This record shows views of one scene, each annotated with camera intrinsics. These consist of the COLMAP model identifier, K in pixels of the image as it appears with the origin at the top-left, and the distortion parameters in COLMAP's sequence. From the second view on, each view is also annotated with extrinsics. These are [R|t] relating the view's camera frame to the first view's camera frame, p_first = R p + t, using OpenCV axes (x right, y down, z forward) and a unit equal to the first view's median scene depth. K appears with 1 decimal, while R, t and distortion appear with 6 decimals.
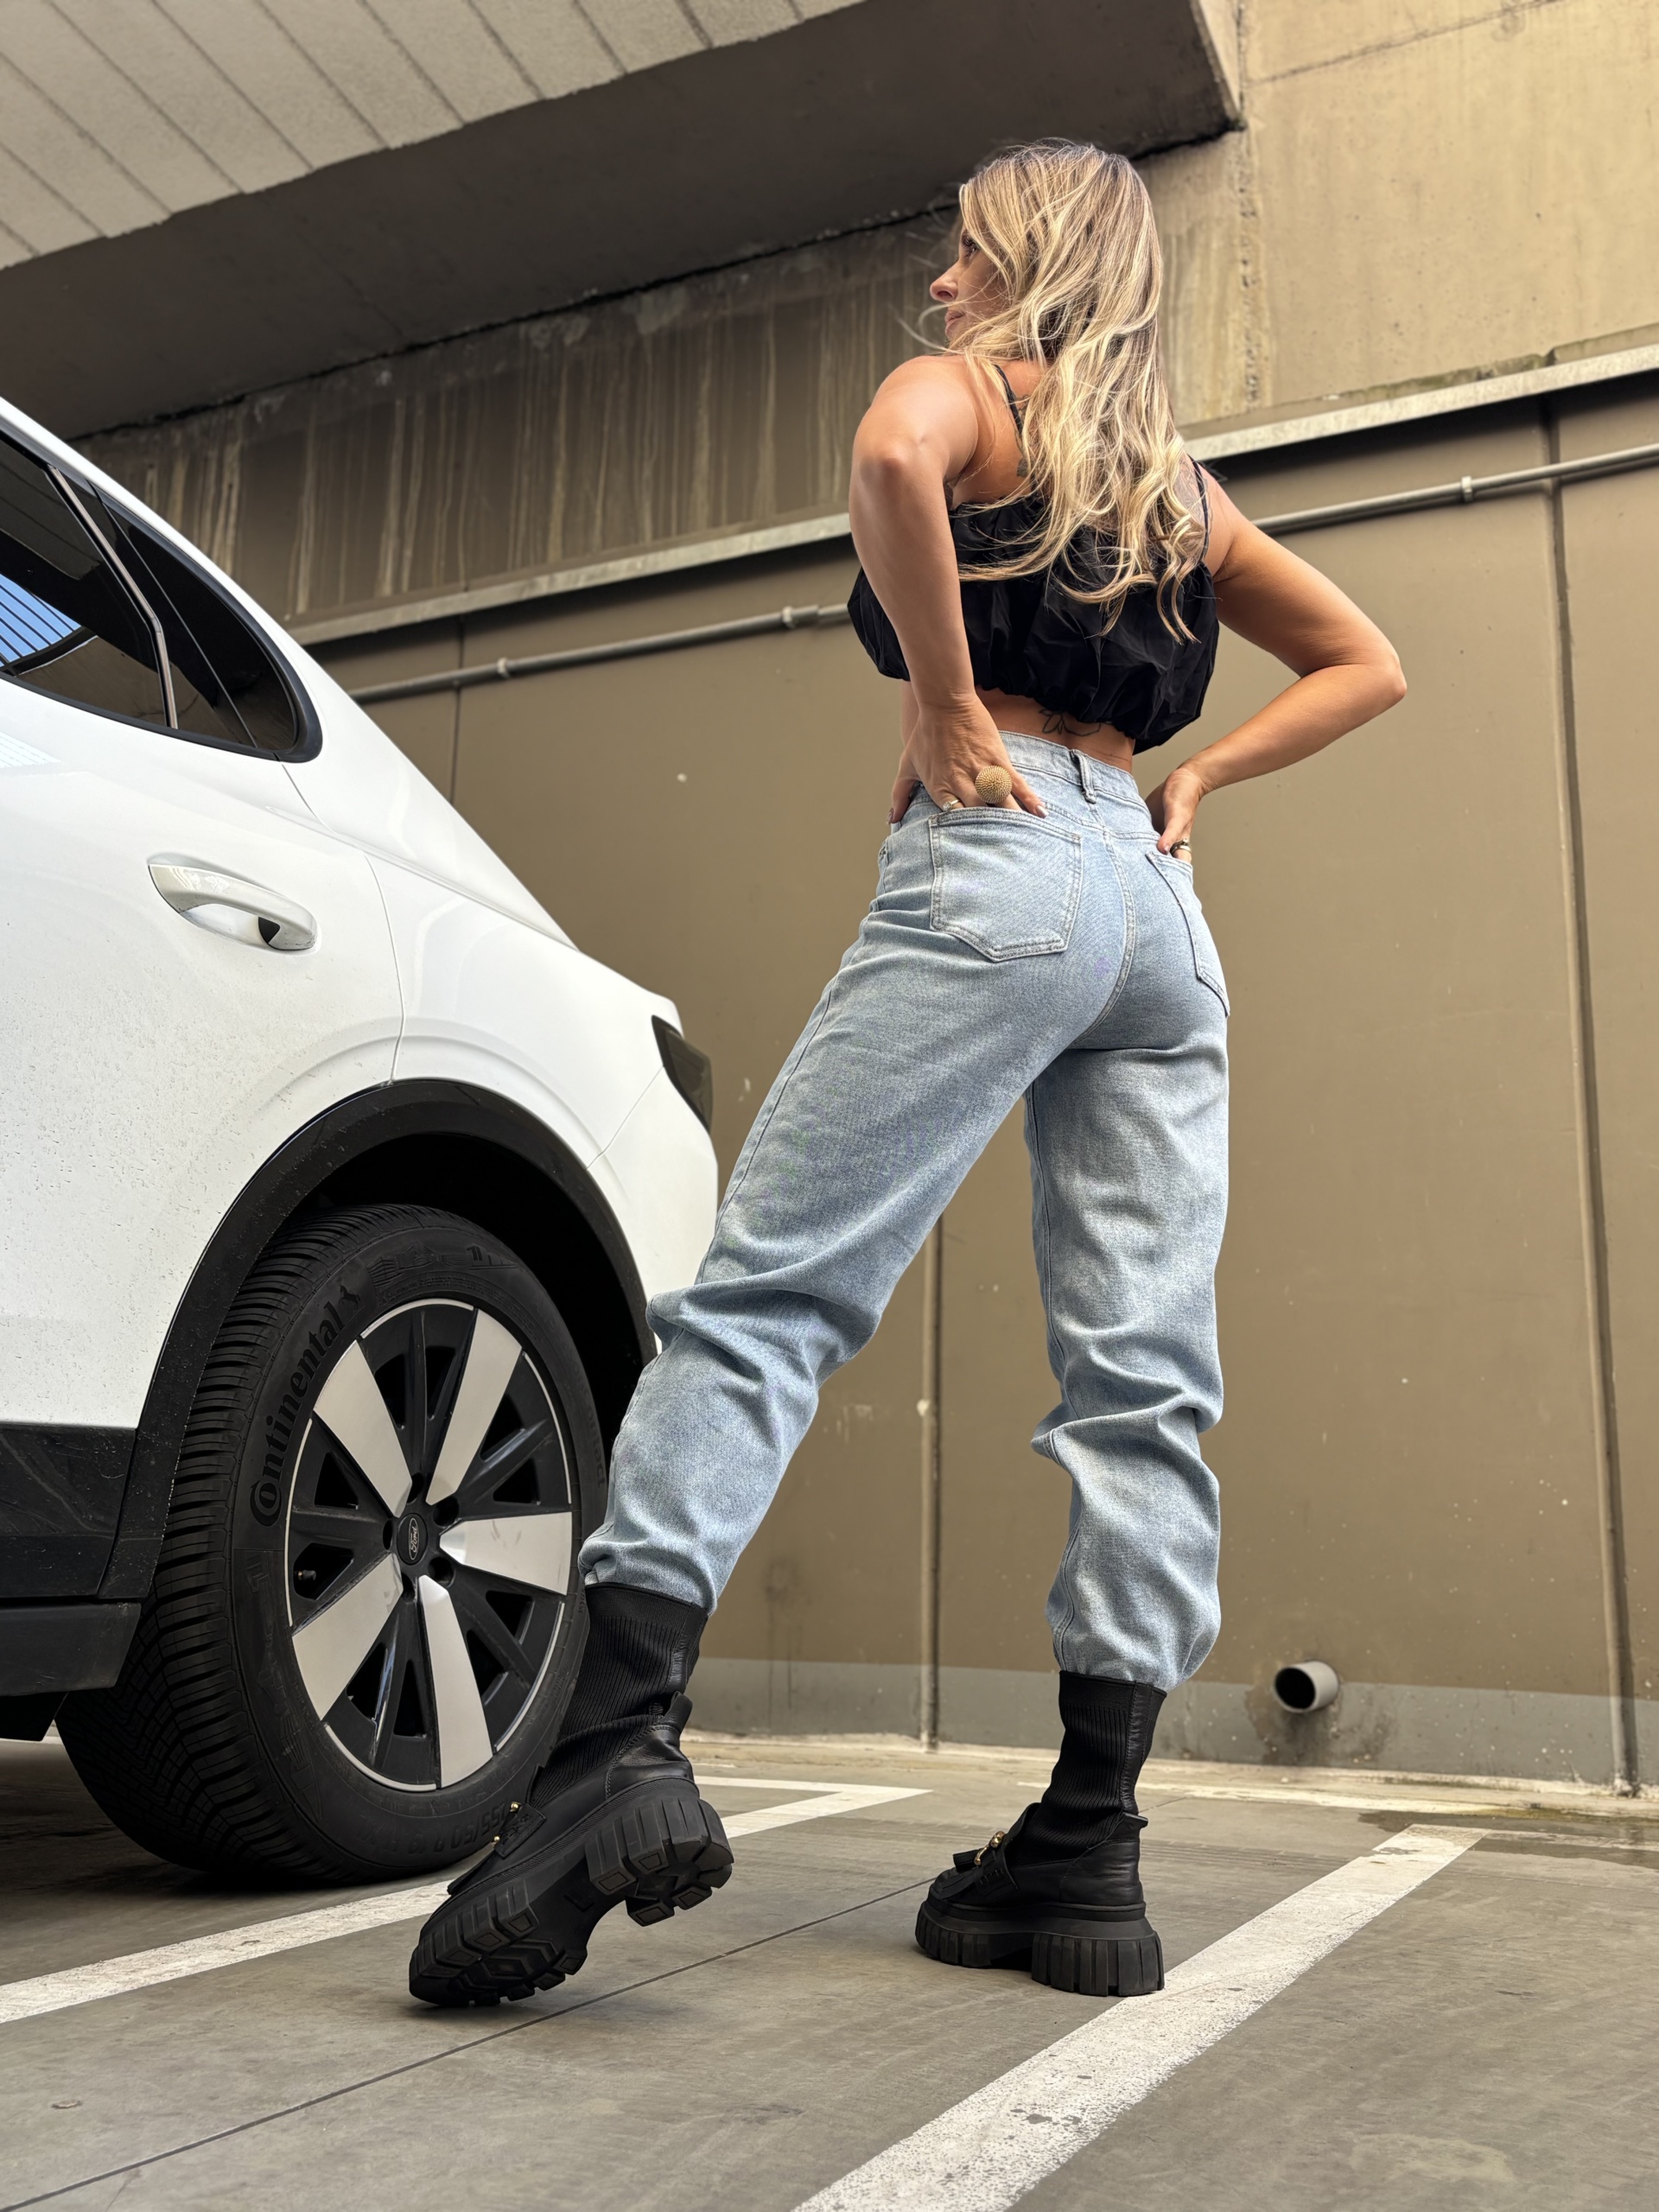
lens RADIAL K [[2040.3, 0, 826.2], [0, 2040.3, 1112.6], [0, 0, 1]] dist [-0.009464, 0.083053]
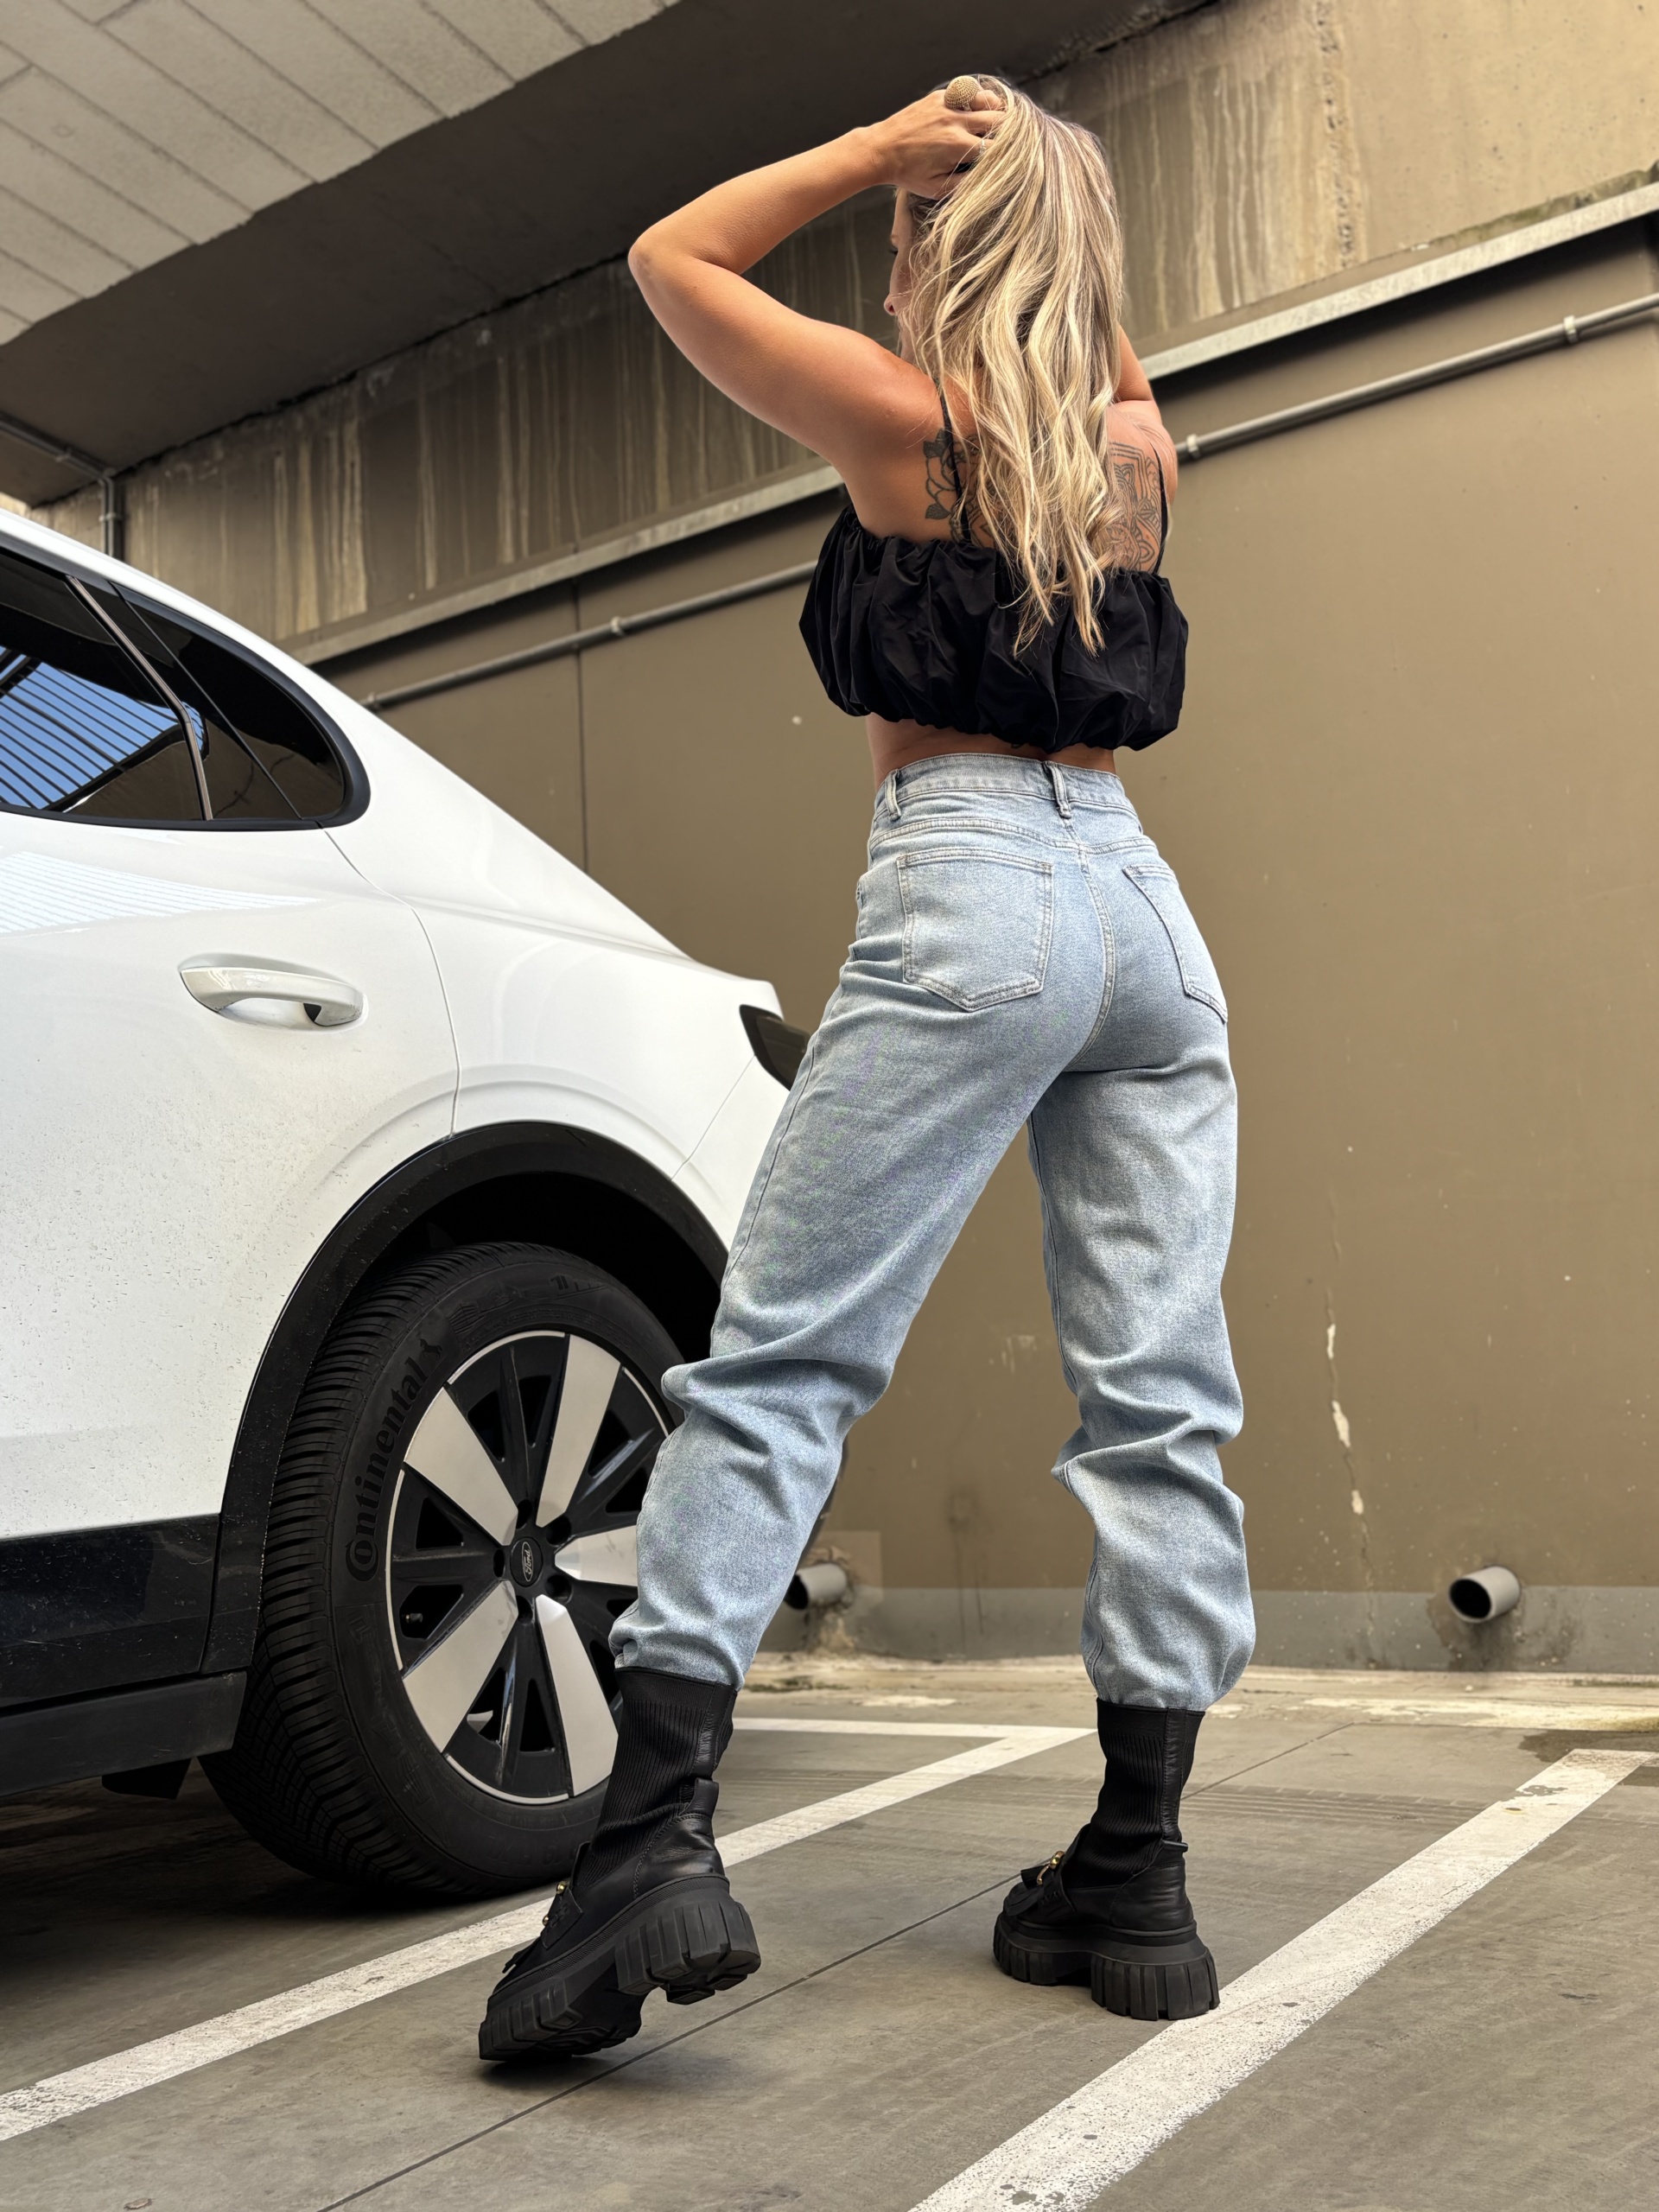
lens RADIAL K [[2033.1, 0, 831.6], [0, 2033.1, 1104.0], [0, 0, 1]] dist [0.004356, 0.055773]
pose [[0.987835, -0.092911, -0.124700, 0.071060], [0.101056, 0.993030, 0.060650, -0.049062], [0.118196, -0.072514, 0.990339, 0.001421]]
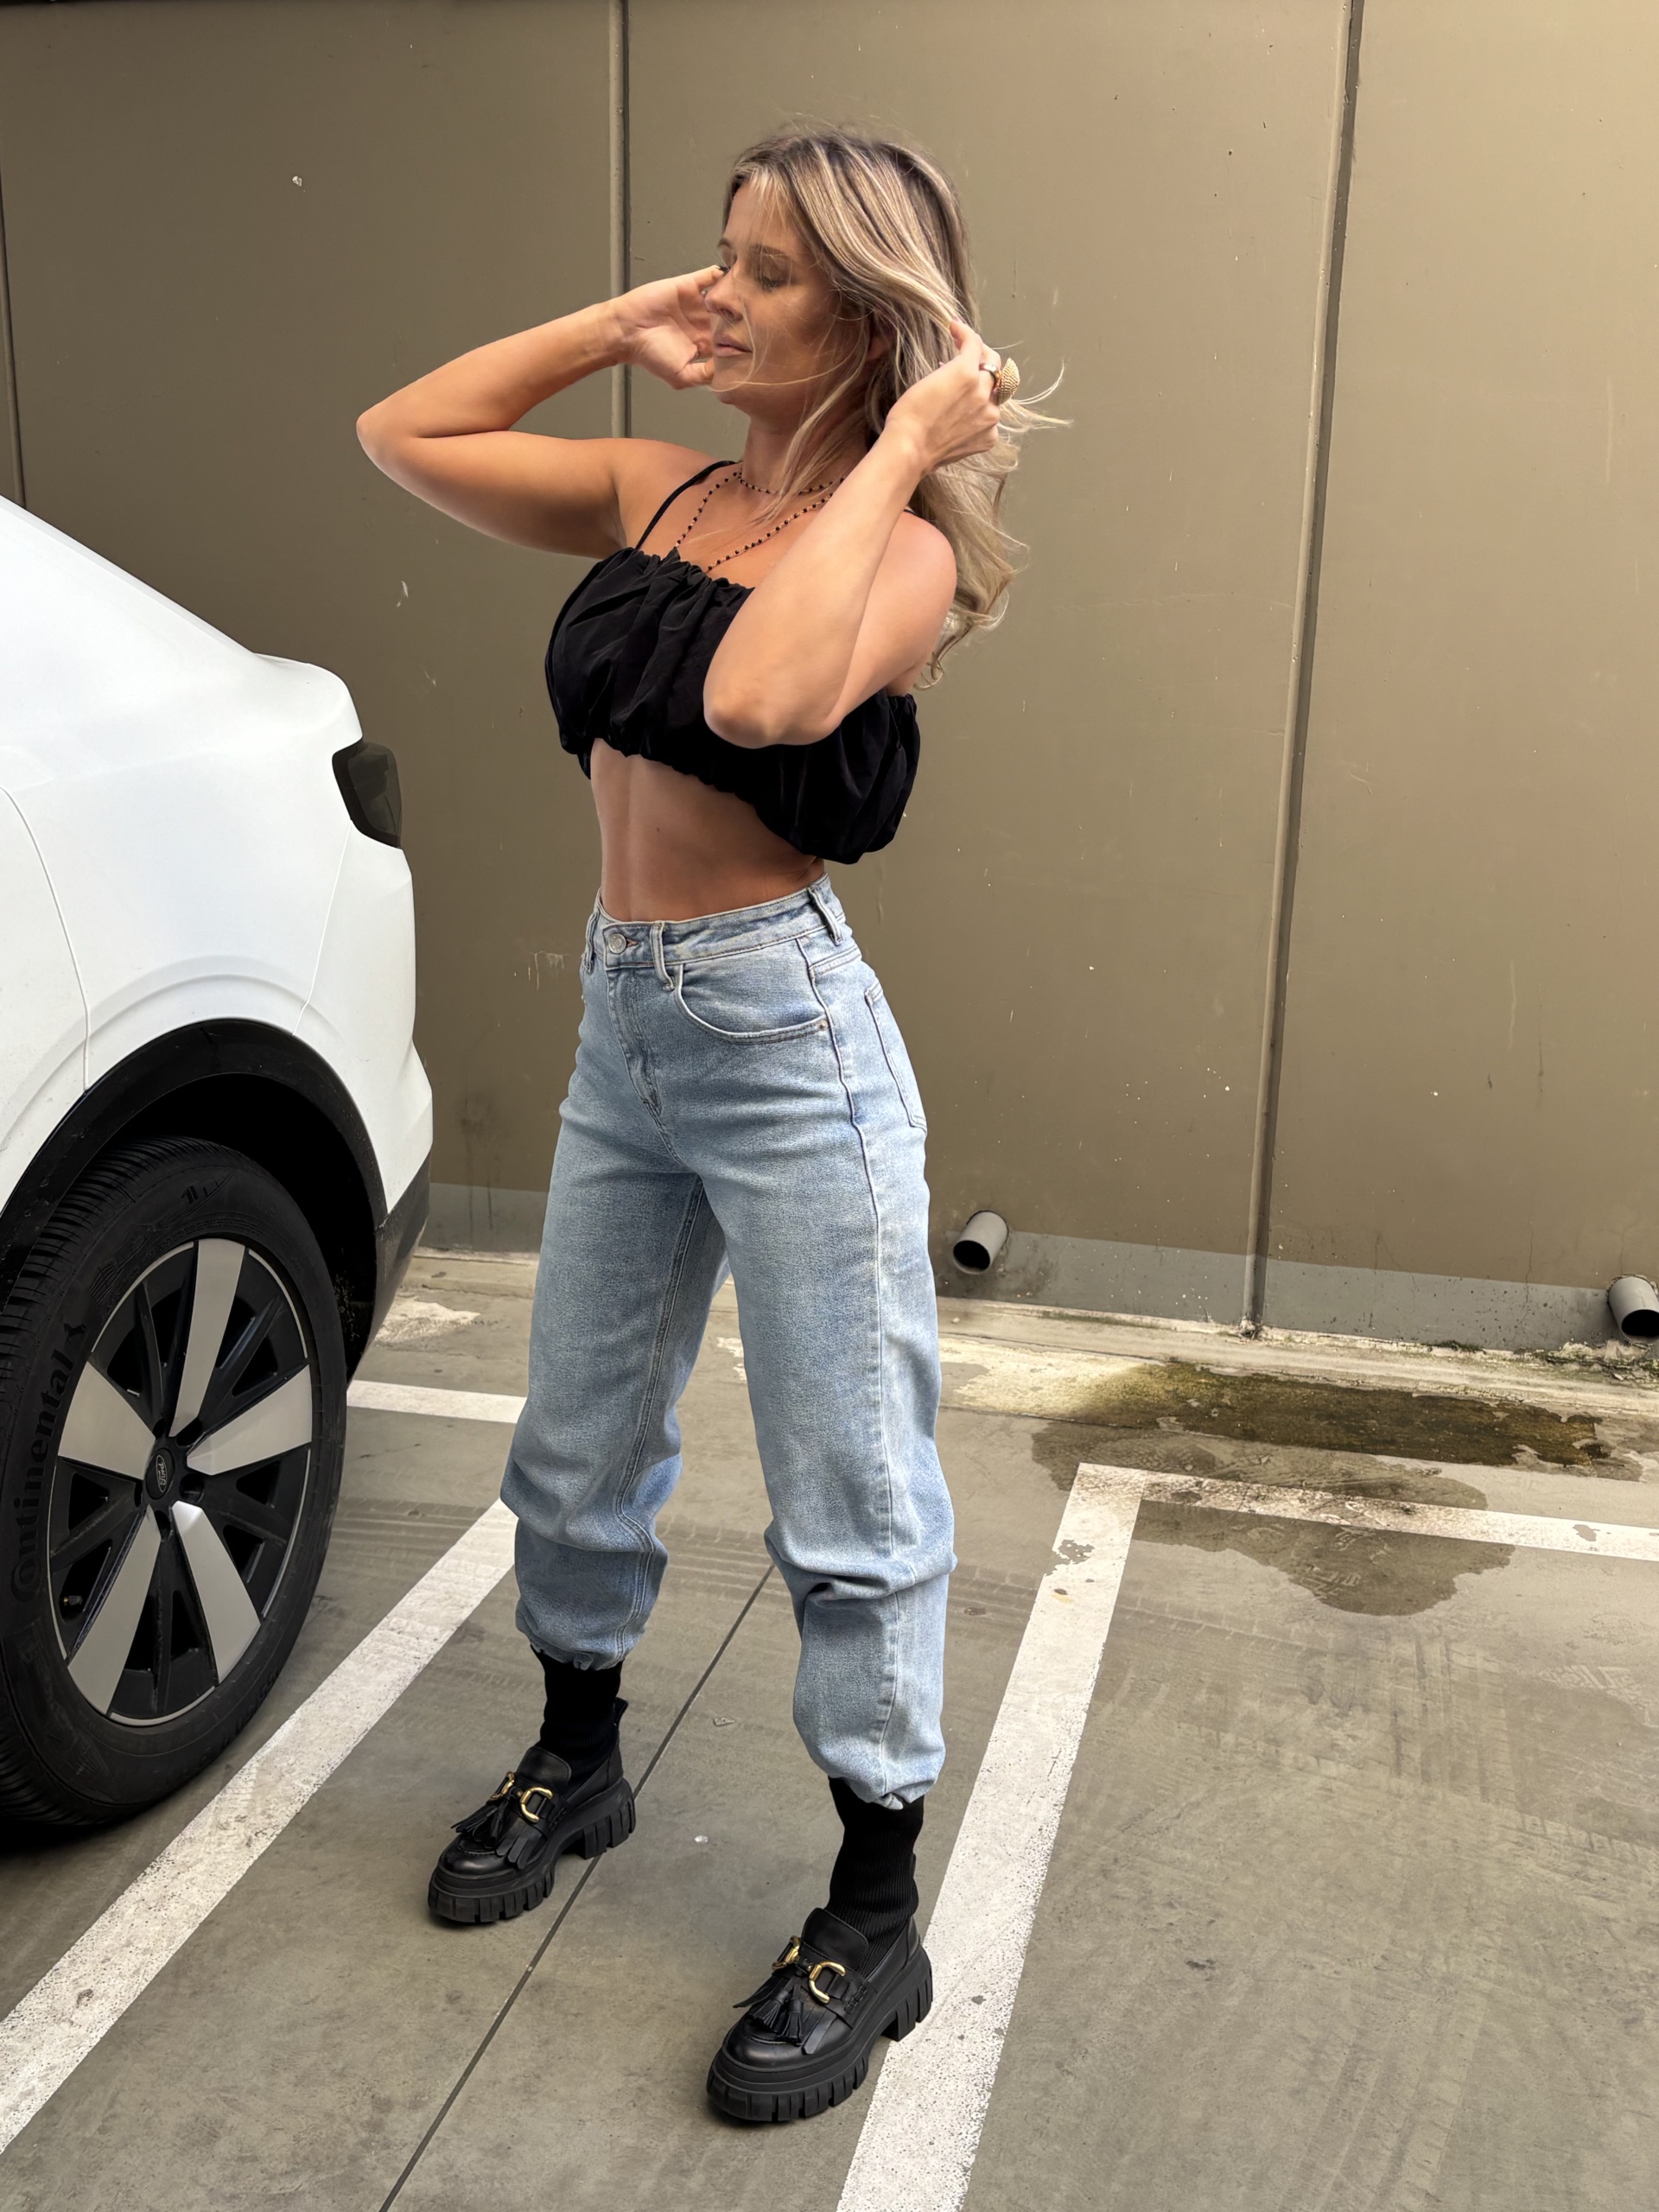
lens RADIAL K [[2048.5, 0, 795.5], [0, 2048.5, 1103.9], [0, 0, 1]] dist [0.050207, 0.004464]
pose [[0.986230, -0.052565, 0.156806, -0.030203], [-0.023457, 0.894098, 0.447256, -0.284699], [-0.163710, -0.444776, 0.880553, 0.092377]]
